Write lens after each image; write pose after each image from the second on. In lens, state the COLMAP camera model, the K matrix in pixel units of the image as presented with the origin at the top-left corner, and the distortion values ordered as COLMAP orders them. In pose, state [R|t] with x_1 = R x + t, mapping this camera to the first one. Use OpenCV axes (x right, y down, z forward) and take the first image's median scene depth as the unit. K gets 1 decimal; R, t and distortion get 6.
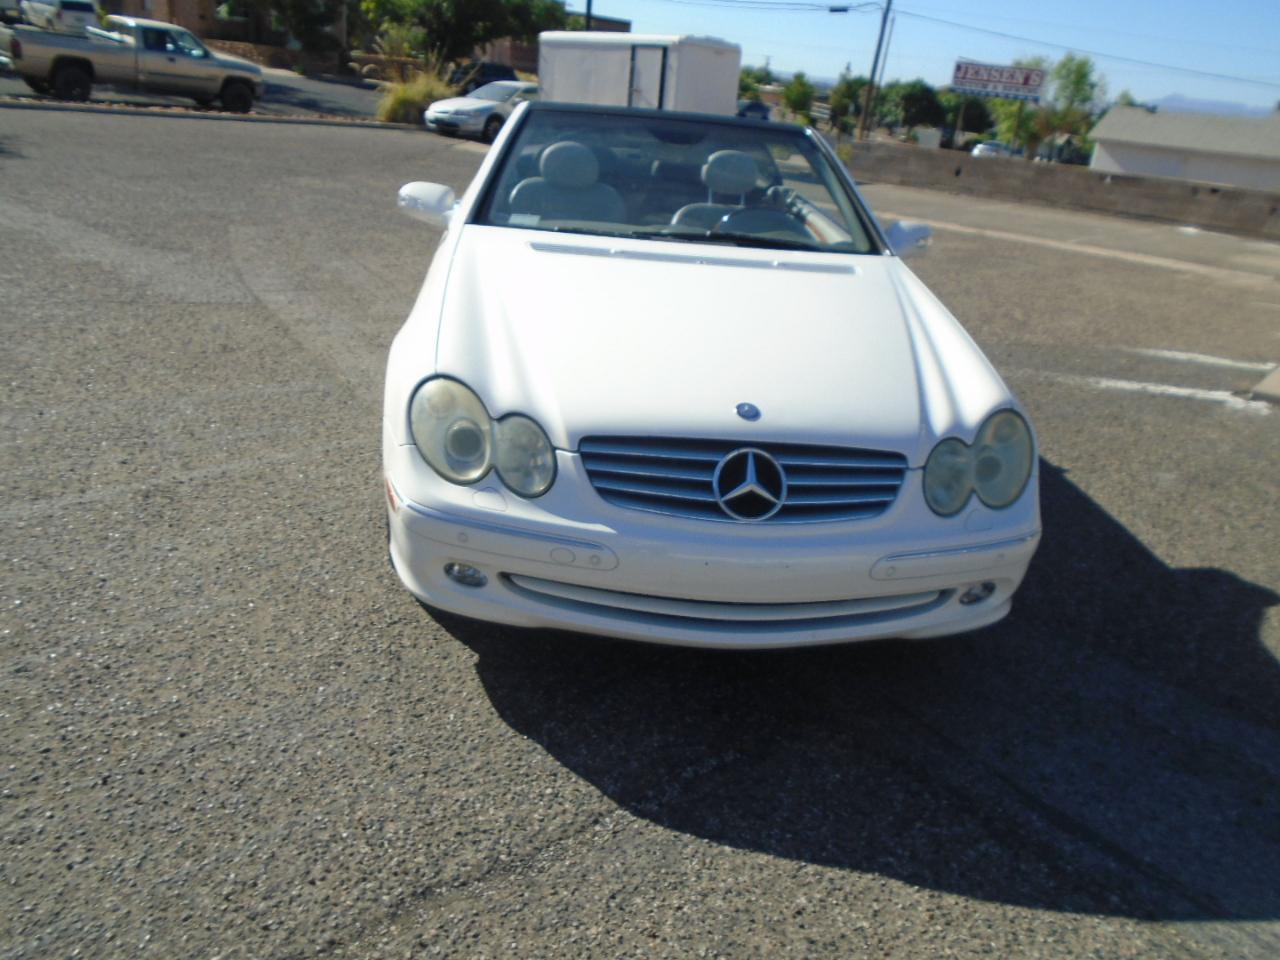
lens RADIAL K [[989.6, 0, 634.4], [0, 989.6, 480.6], [0, 0, 1]] dist [-0.000926, 0.000184]
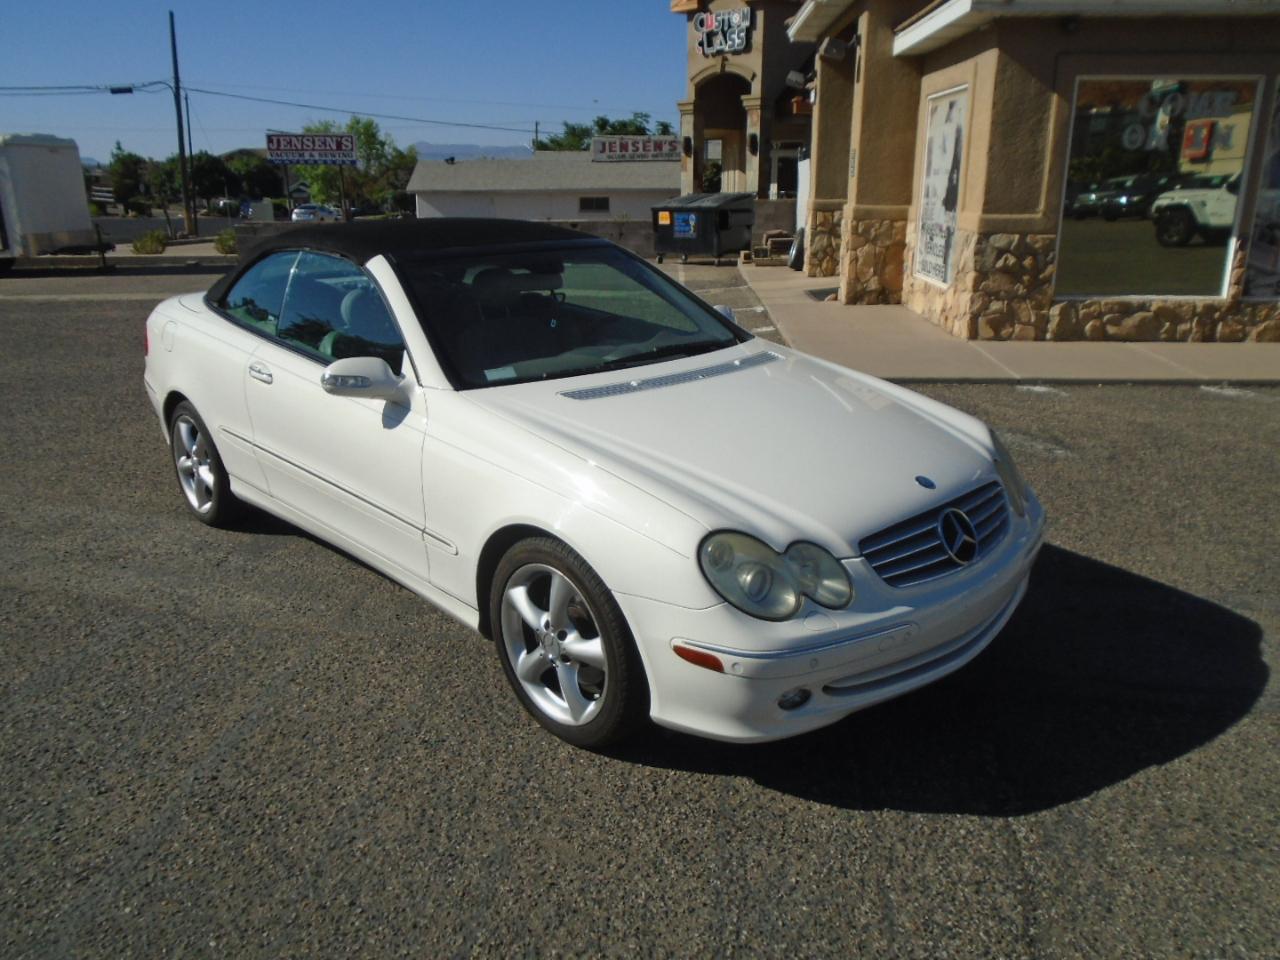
lens RADIAL K [[989.6, 0, 634.4], [0, 989.6, 480.6], [0, 0, 1]] dist [-0.000926, 0.000184]
pose [[0.774106, -0.277799, 0.568848, -0.550417], [0.308504, 0.950195, 0.044210, -0.150258], [-0.552798, 0.141269, 0.821254, 0.109366]]
